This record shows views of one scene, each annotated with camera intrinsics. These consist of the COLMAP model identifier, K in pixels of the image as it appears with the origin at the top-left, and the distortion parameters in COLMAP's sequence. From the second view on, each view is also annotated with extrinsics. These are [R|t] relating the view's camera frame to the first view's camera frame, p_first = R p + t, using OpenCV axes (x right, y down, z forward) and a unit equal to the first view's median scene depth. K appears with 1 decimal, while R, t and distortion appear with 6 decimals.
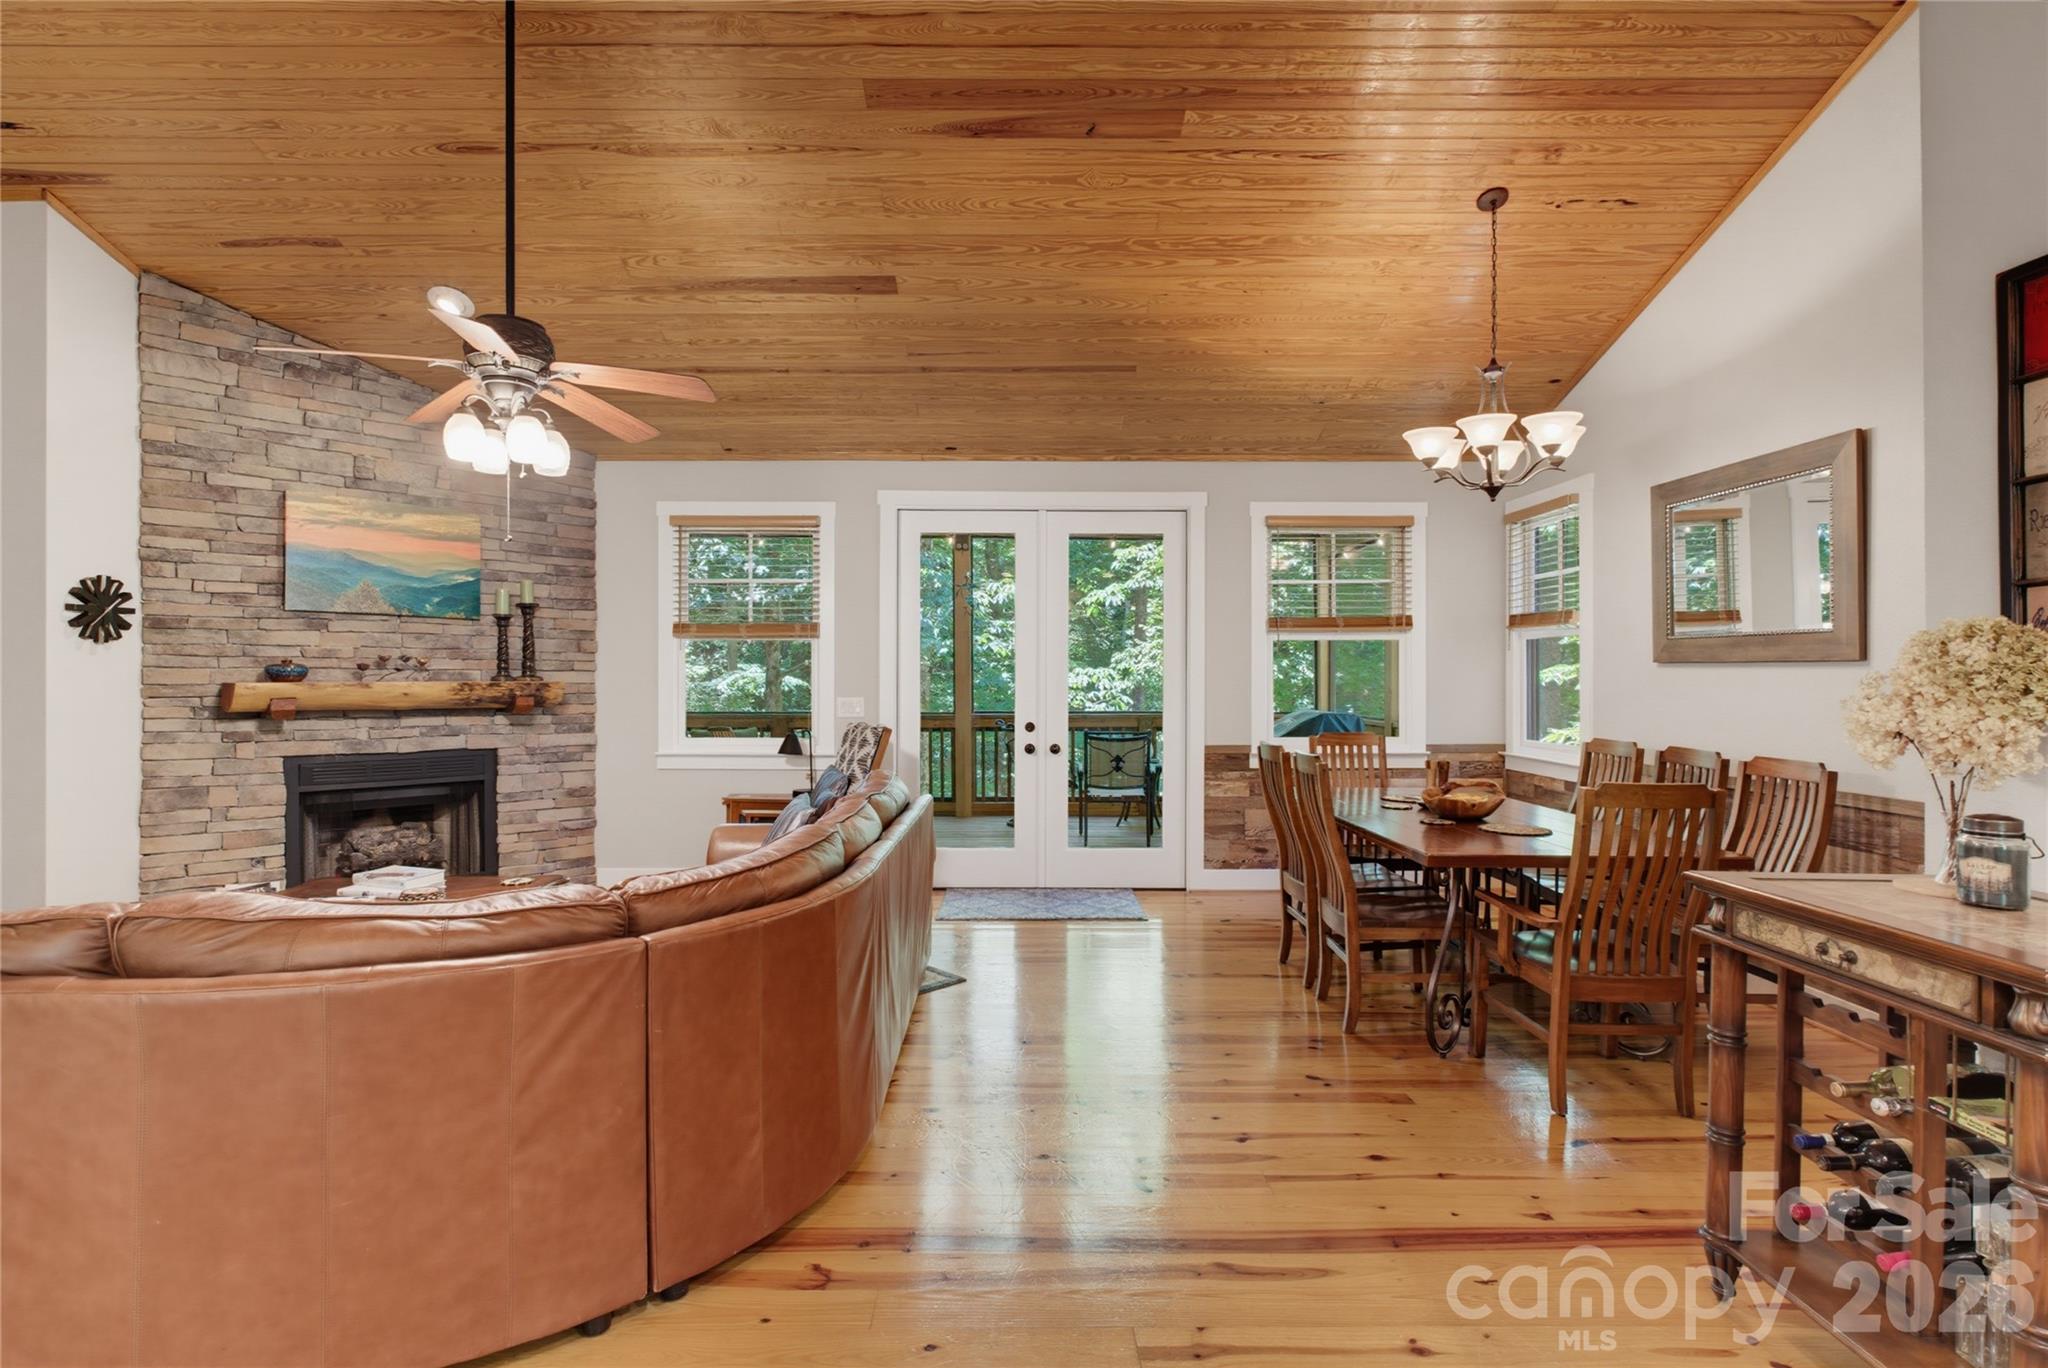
lens RADIAL K [[984.8, 0, 1023.7], [0, 984.8, 684.7], [0, 0, 1]] dist [-0.003527, -0.000378]
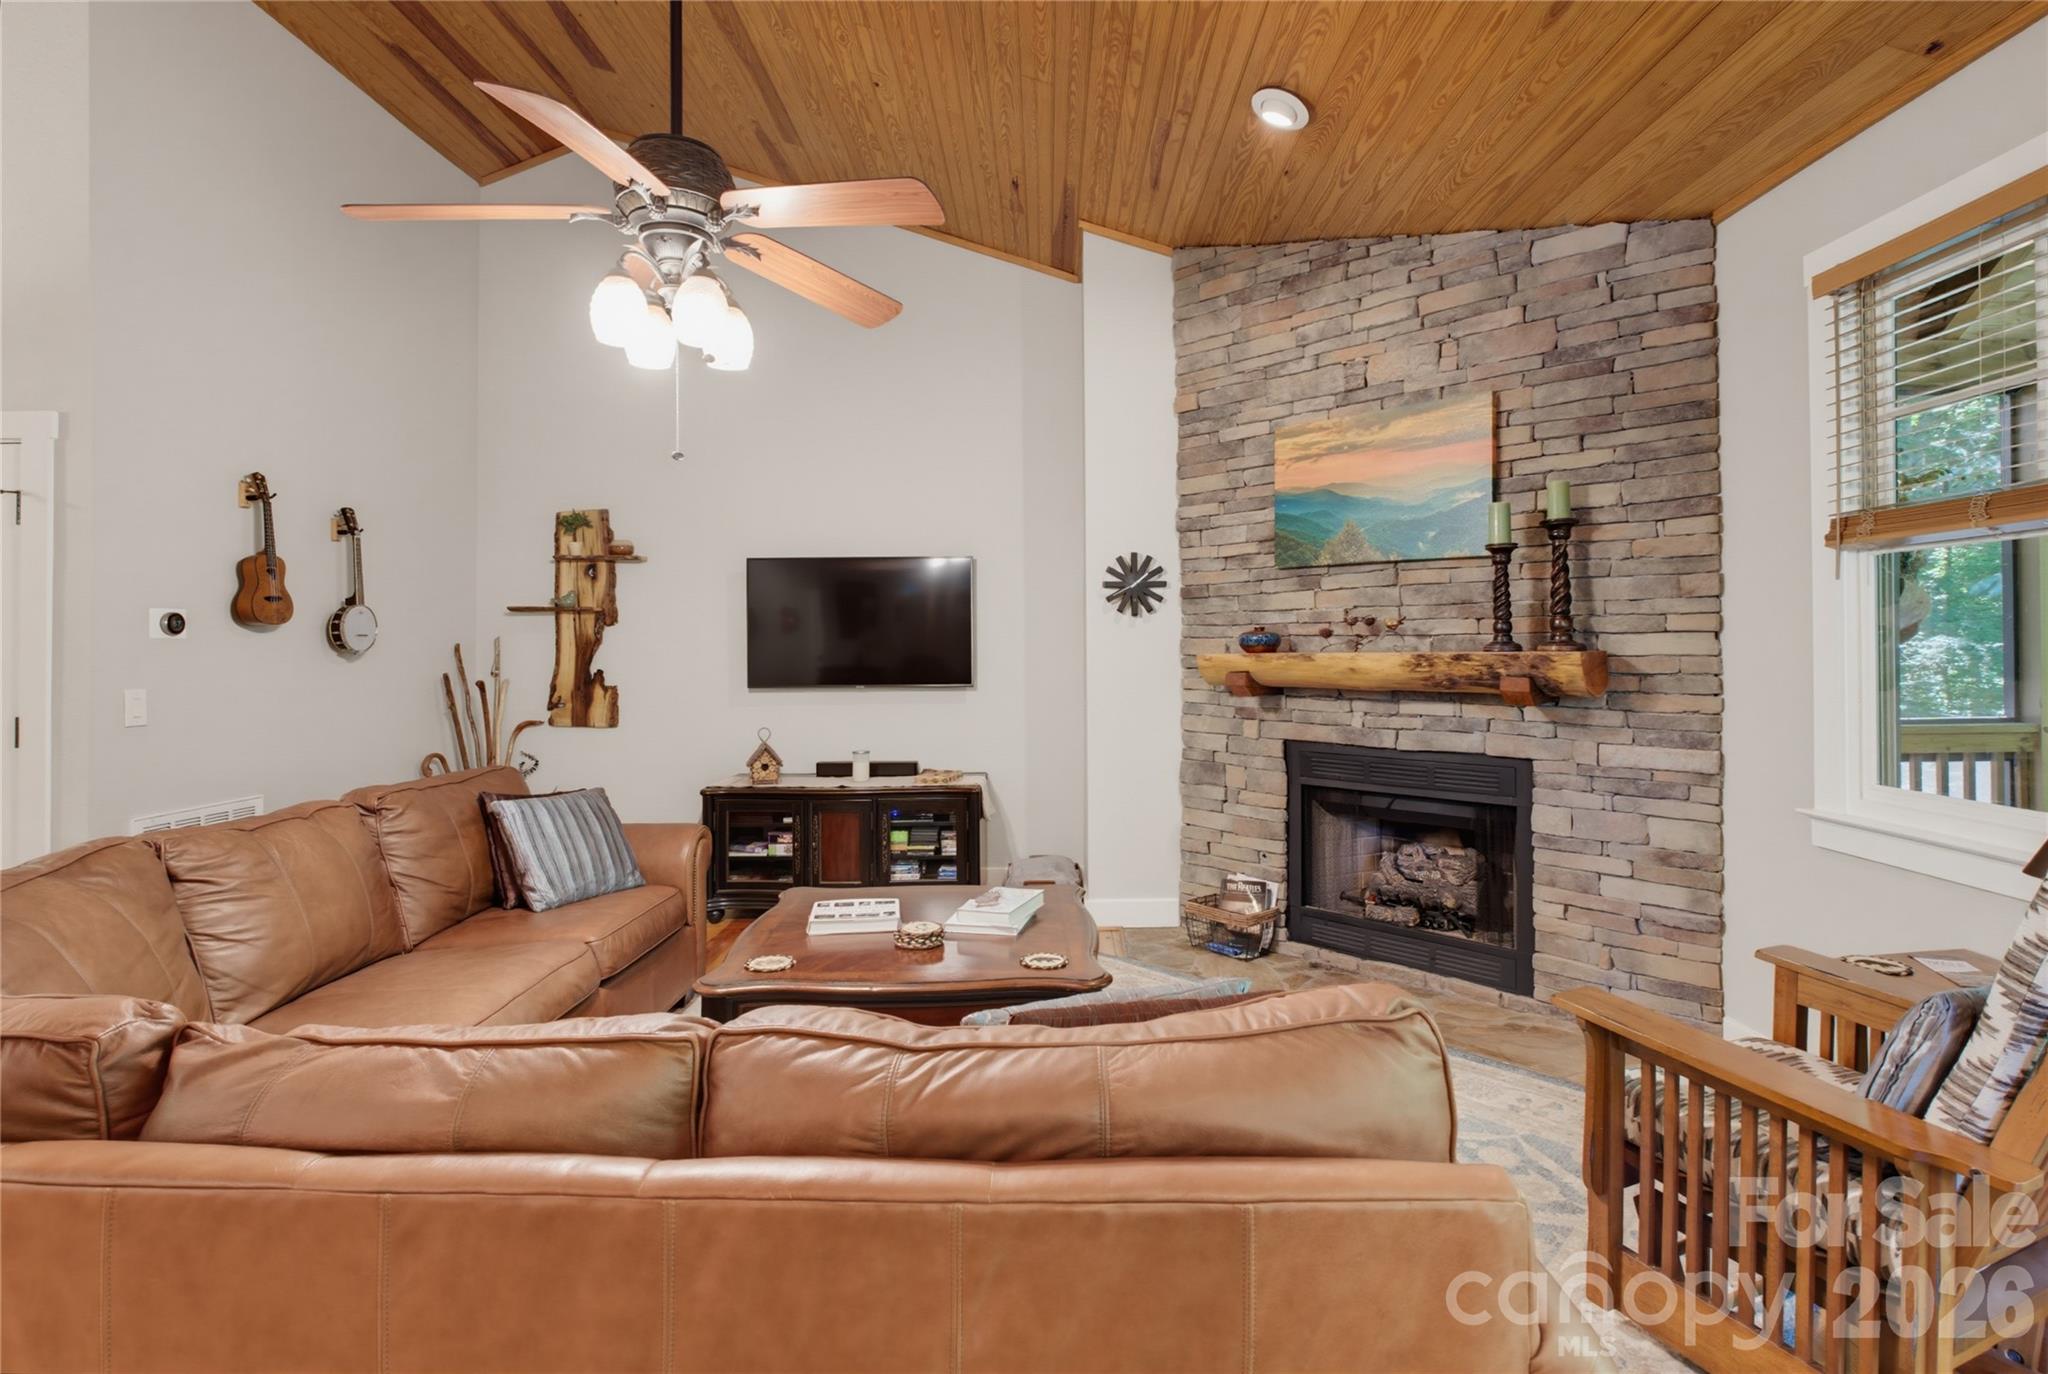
lens RADIAL K [[991.8, 0, 1025.6], [0, 991.8, 647.8], [0, 0, 1]] dist [-0.005786, 0.000008]
pose [[-0.044141, -0.003011, -0.999021, 0.118331], [-0.001551, 0.999994, -0.002945, -0.003893], [0.999024, 0.001420, -0.044146, 0.788057]]
